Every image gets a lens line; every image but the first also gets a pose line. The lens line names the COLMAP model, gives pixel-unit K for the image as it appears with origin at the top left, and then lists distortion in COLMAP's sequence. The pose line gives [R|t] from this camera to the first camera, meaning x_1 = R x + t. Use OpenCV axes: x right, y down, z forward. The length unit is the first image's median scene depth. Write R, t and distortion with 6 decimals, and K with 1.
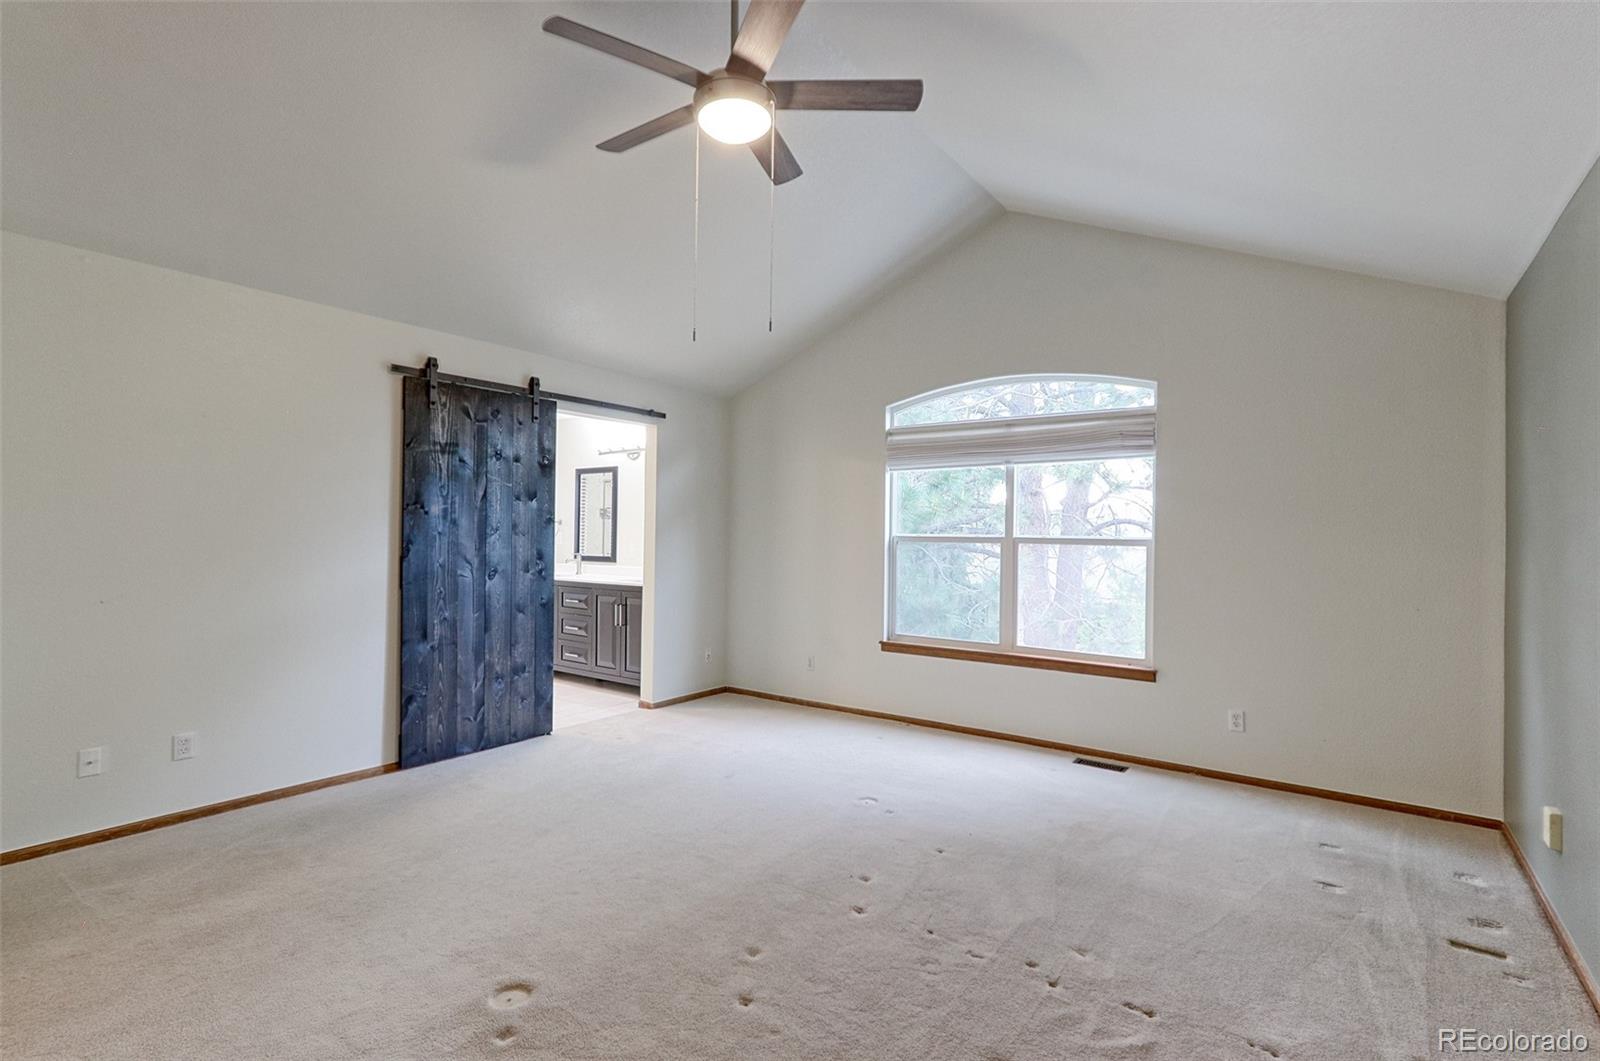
lens RADIAL K [[761.2, 0, 792.8], [0, 761.2, 528.9], [0, 0, 1]] dist [-0.000031, 0.001910]
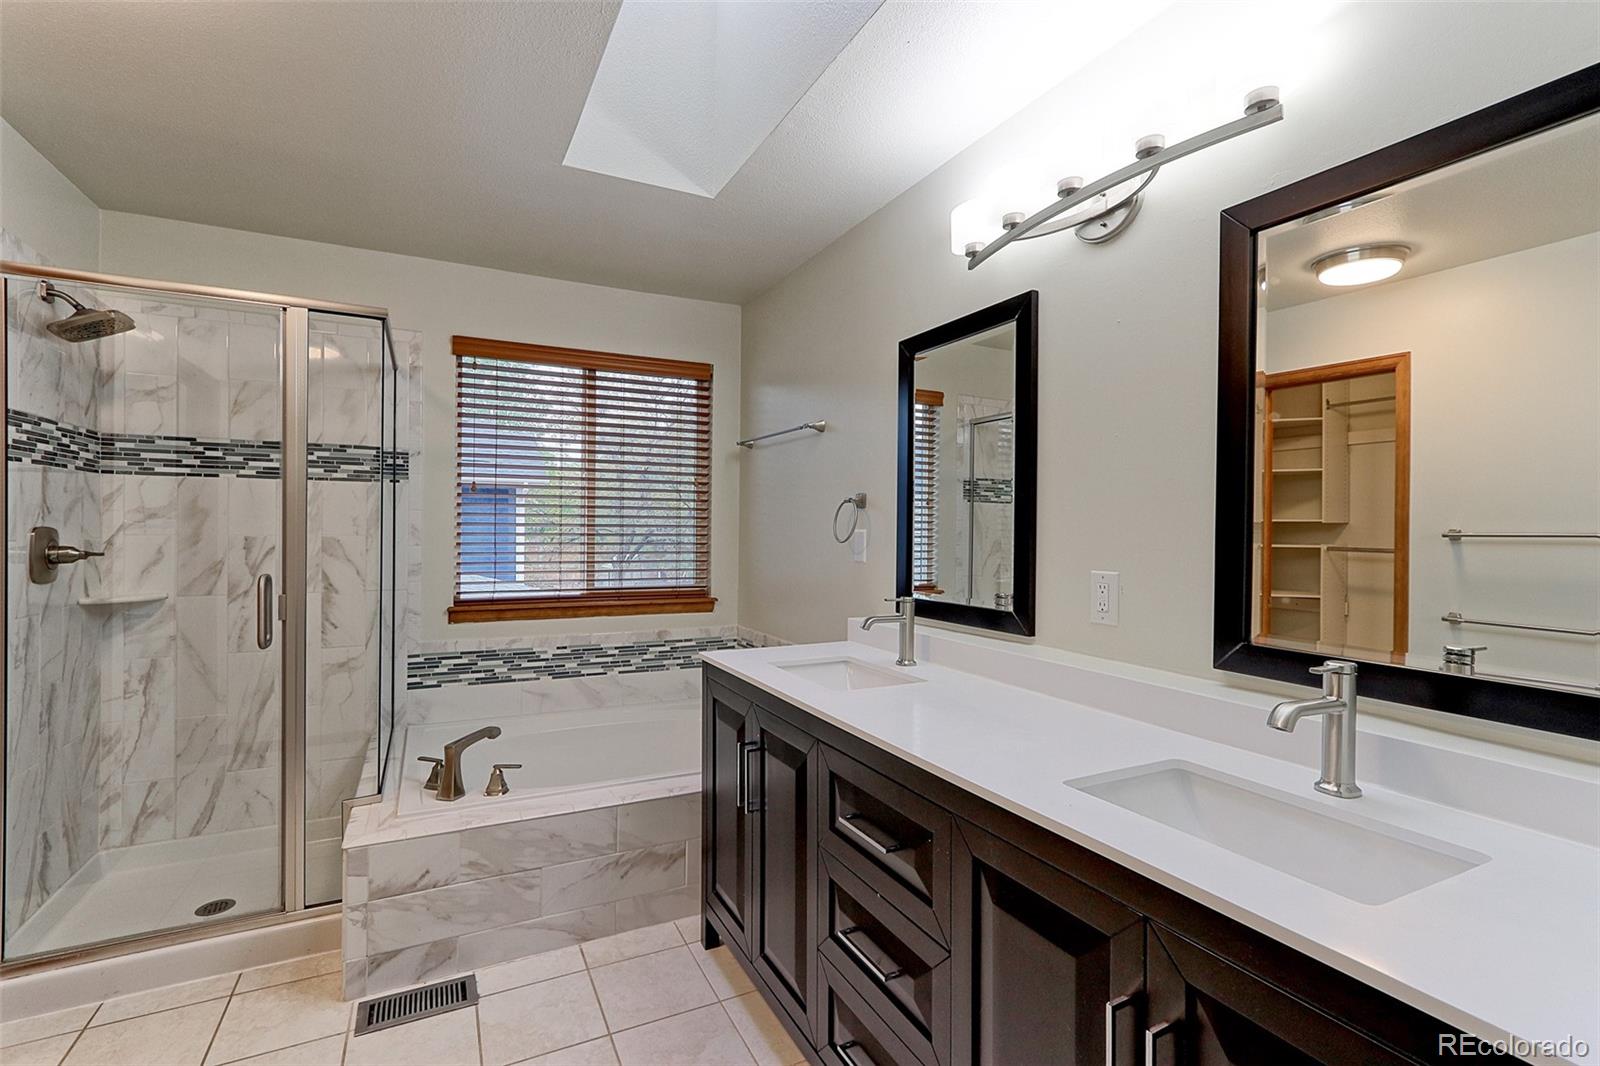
lens RADIAL K [[753.2, 0, 794.6], [0, 753.2, 531.8], [0, 0, 1]] dist [-0.000167, 0.000311]
pose [[0.895585, -0.002773, -0.444882, -0.179181], [0.005249, 0.999977, 0.004335, 0.003223], [0.444860, -0.006217, 0.895579, 0.684031]]
